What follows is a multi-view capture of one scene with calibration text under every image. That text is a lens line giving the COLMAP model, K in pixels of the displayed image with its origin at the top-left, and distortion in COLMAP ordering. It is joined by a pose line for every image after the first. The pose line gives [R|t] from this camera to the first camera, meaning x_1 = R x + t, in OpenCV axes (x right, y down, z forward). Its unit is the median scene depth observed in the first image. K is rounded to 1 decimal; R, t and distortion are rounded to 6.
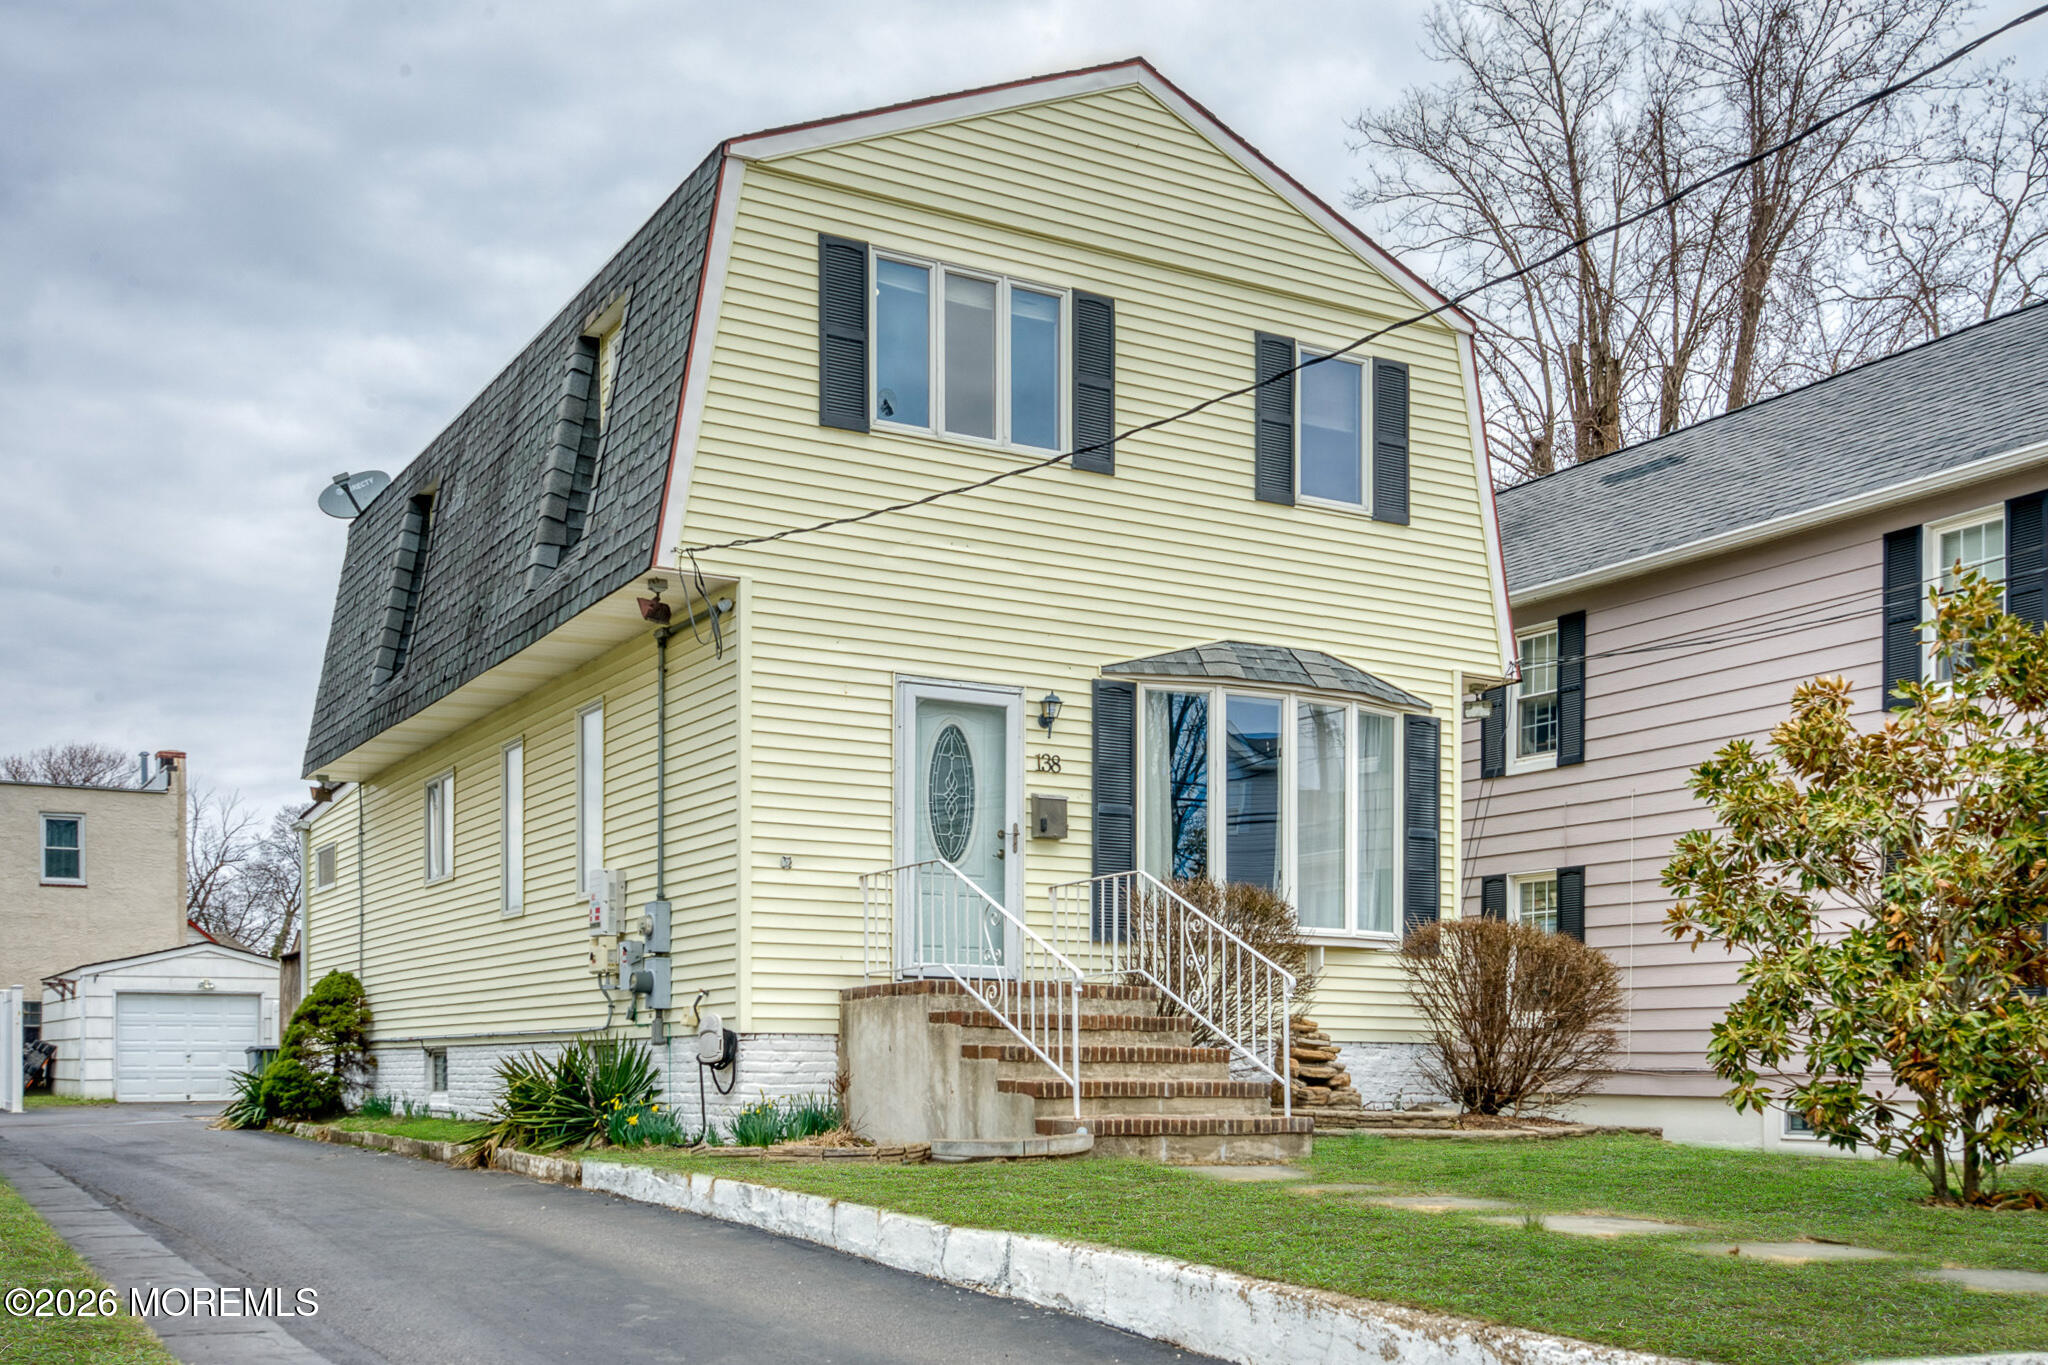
lens RADIAL K [[2050.3, 0, 1024.5], [0, 2050.3, 674.5], [0, 0, 1]] dist [-0.010109, 0.000000]
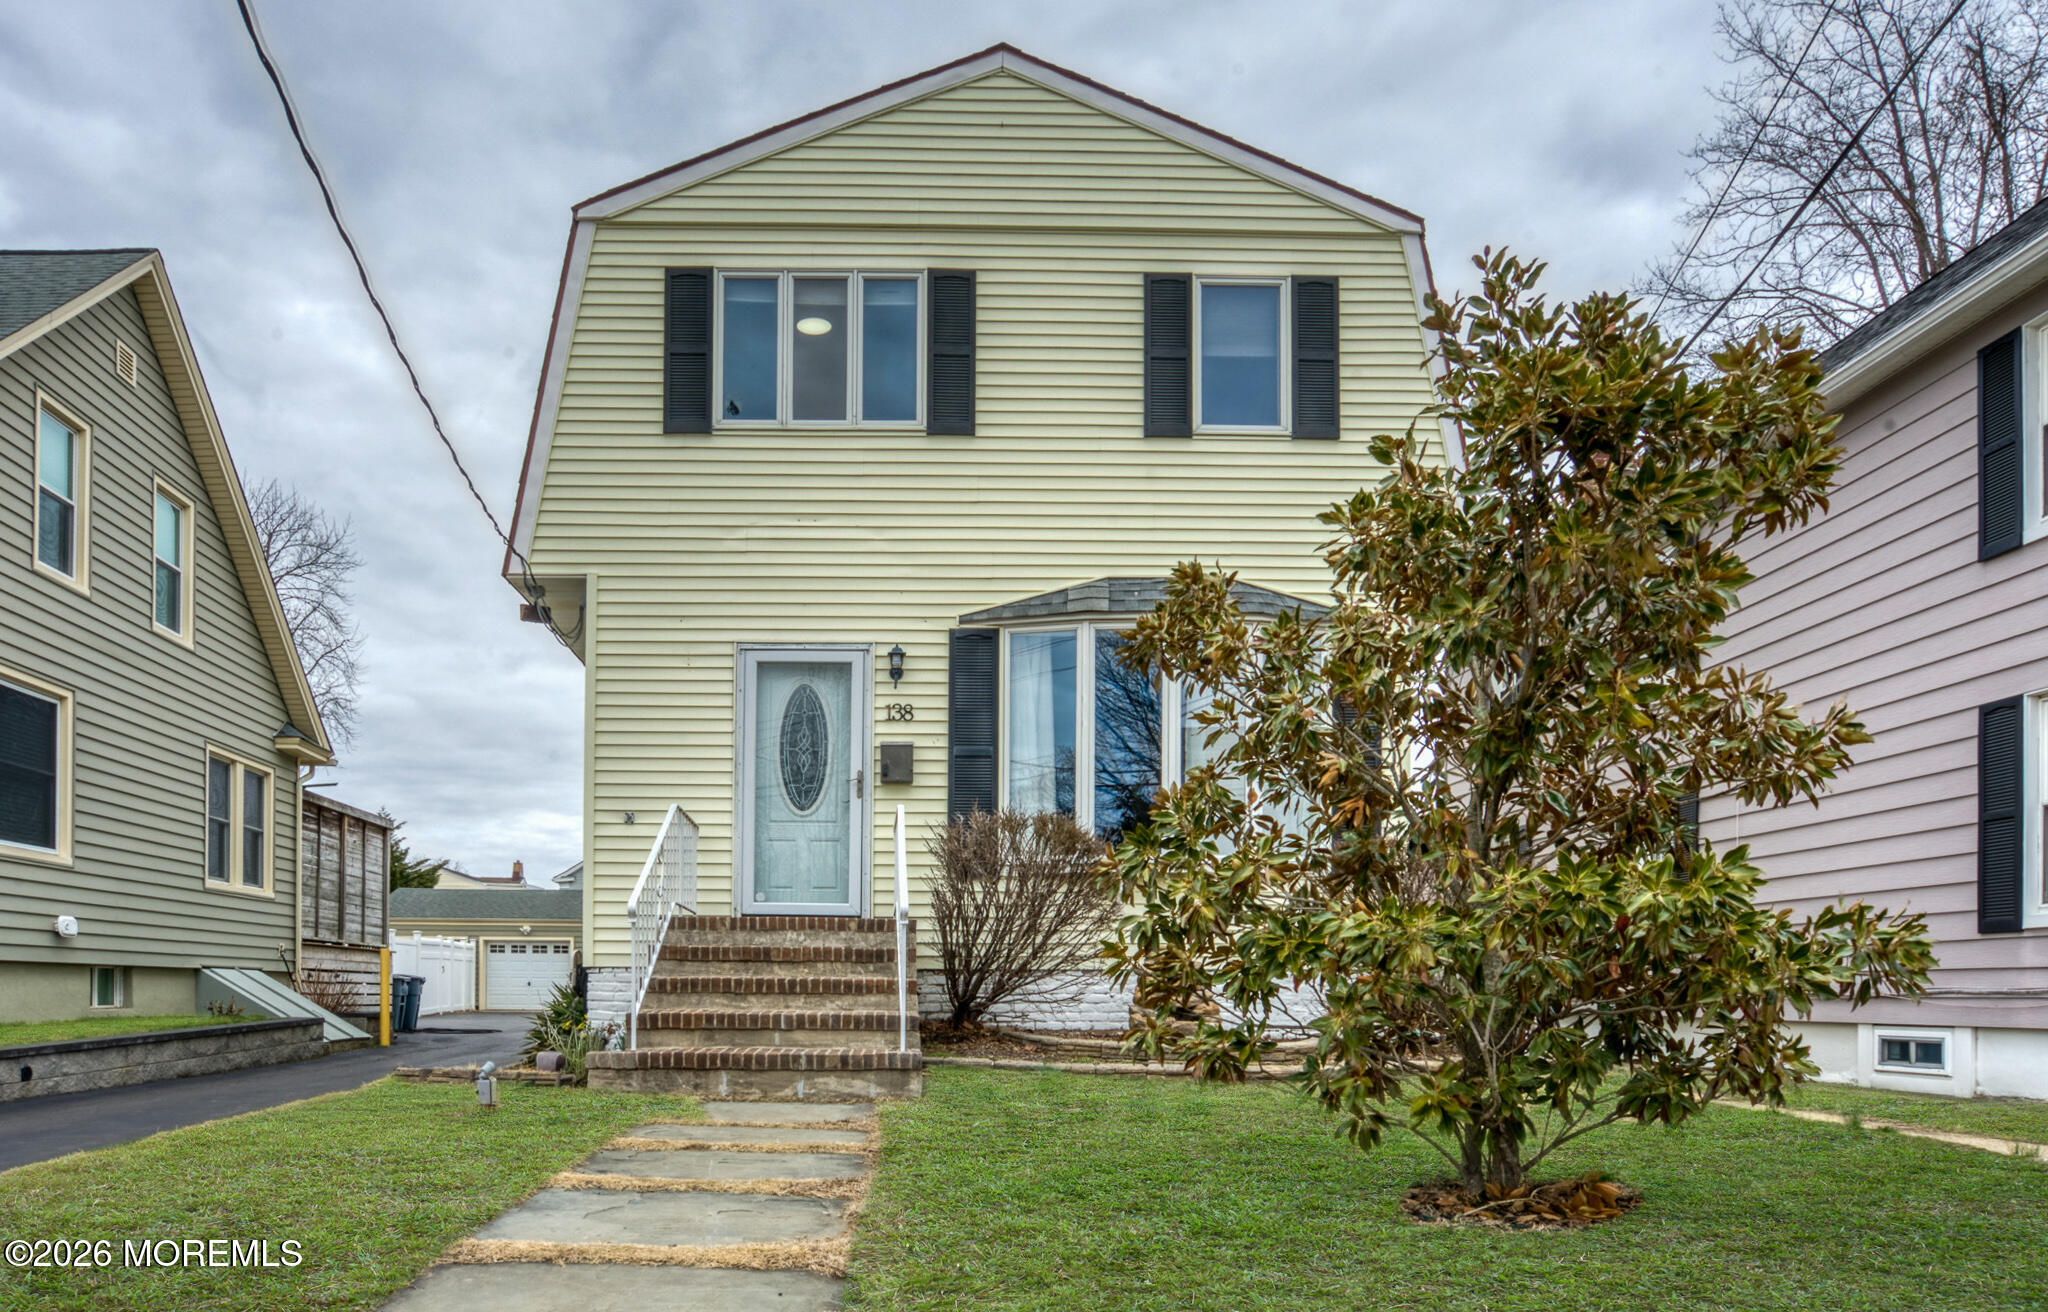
lens RADIAL K [[1605.7, 0, 1024.0], [0, 1605.7, 668.6], [0, 0, 1]] dist [-0.059218, 0.000677]
pose [[0.880589, -0.094324, -0.464398, 0.456738], [0.093400, 0.995313, -0.025054, 0.047568], [0.464585, -0.021313, 0.885272, 0.290031]]
